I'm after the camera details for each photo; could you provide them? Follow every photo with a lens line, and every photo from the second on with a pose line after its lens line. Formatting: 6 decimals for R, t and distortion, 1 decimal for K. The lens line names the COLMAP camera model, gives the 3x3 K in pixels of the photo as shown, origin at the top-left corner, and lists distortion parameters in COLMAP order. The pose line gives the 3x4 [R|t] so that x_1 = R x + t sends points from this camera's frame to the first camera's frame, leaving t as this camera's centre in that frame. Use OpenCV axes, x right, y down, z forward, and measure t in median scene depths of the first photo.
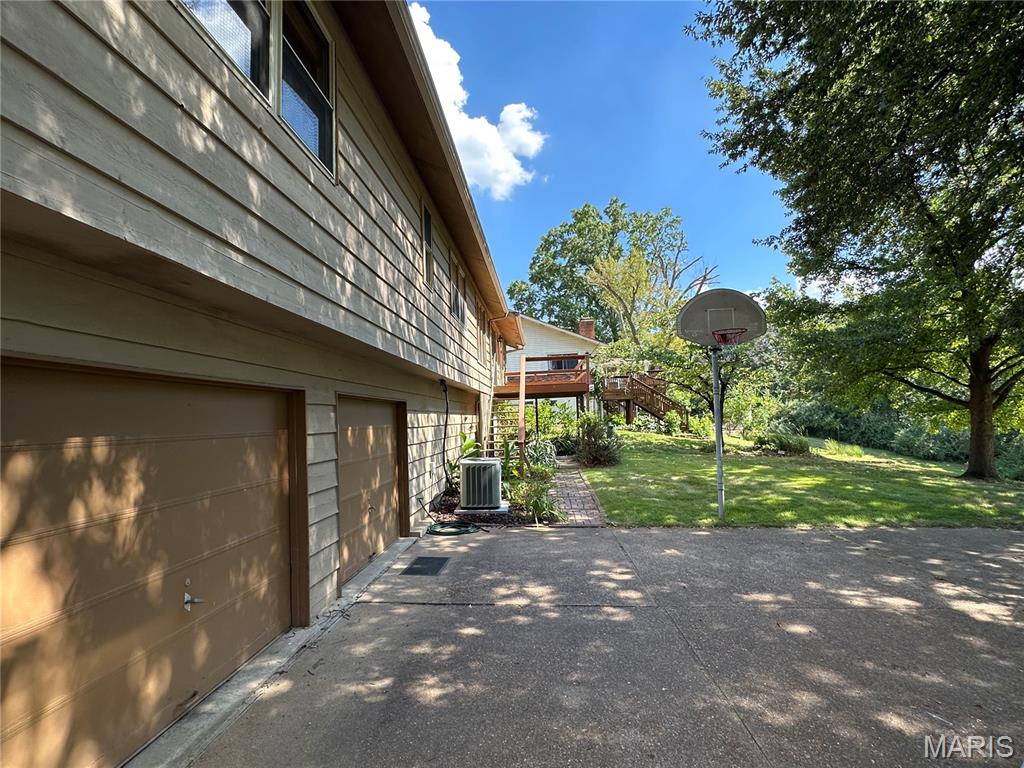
lens RADIAL K [[495.0, 0, 508.3], [0, 495.0, 385.1], [0, 0, 1]] dist [-0.001954, -0.001261]
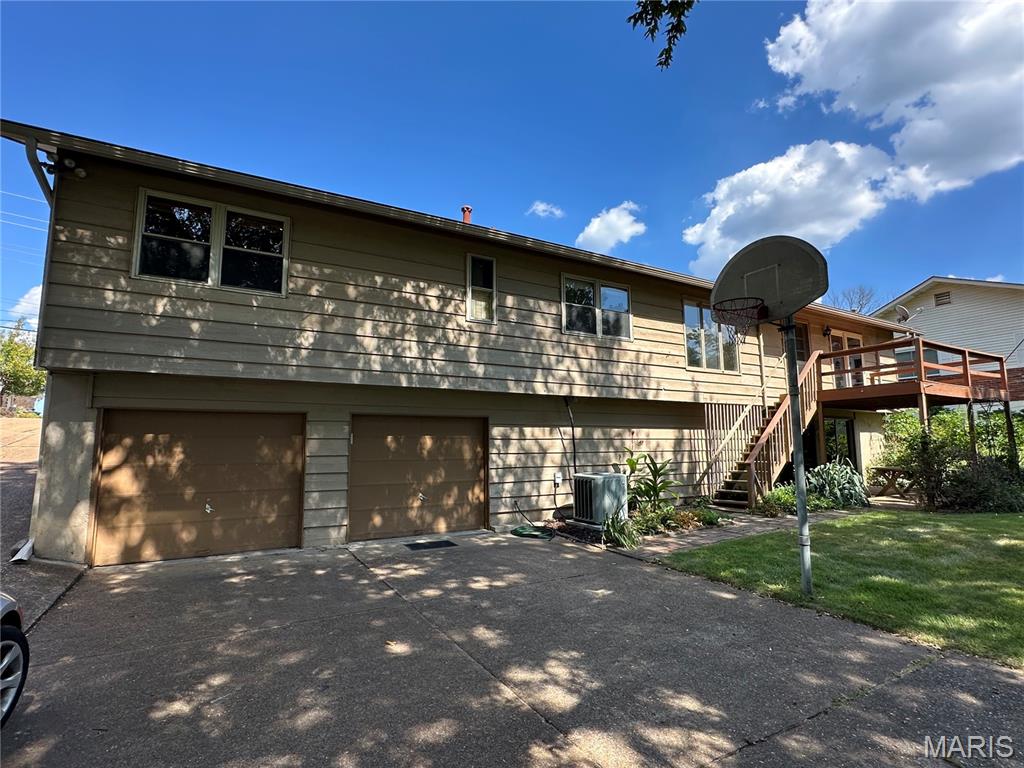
lens RADIAL K [[501.1, 0, 511.2], [0, 501.1, 395.2], [0, 0, 1]] dist [-0.021199, 0.000106]
pose [[0.567048, -0.050377, -0.822143, 1.411060], [0.040757, 0.998621, -0.033081, 0.033138], [0.822676, -0.014750, 0.568319, 0.579464]]
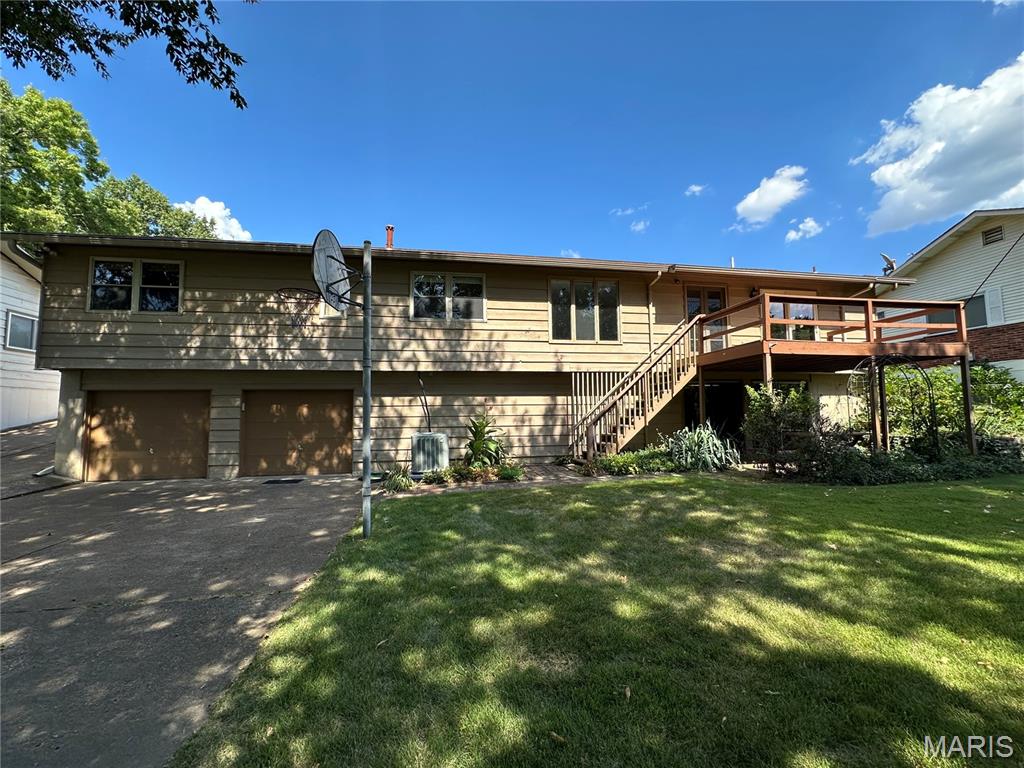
lens RADIAL K [[411.2, 0, 514.4], [0, 411.2, 382.5], [0, 0, 1]] dist [-0.007557, 0.000733]
pose [[0.260557, -0.036675, -0.964762, 2.029024], [0.067926, 0.997498, -0.019574, 0.111892], [0.963066, -0.060433, 0.262396, 1.925218]]
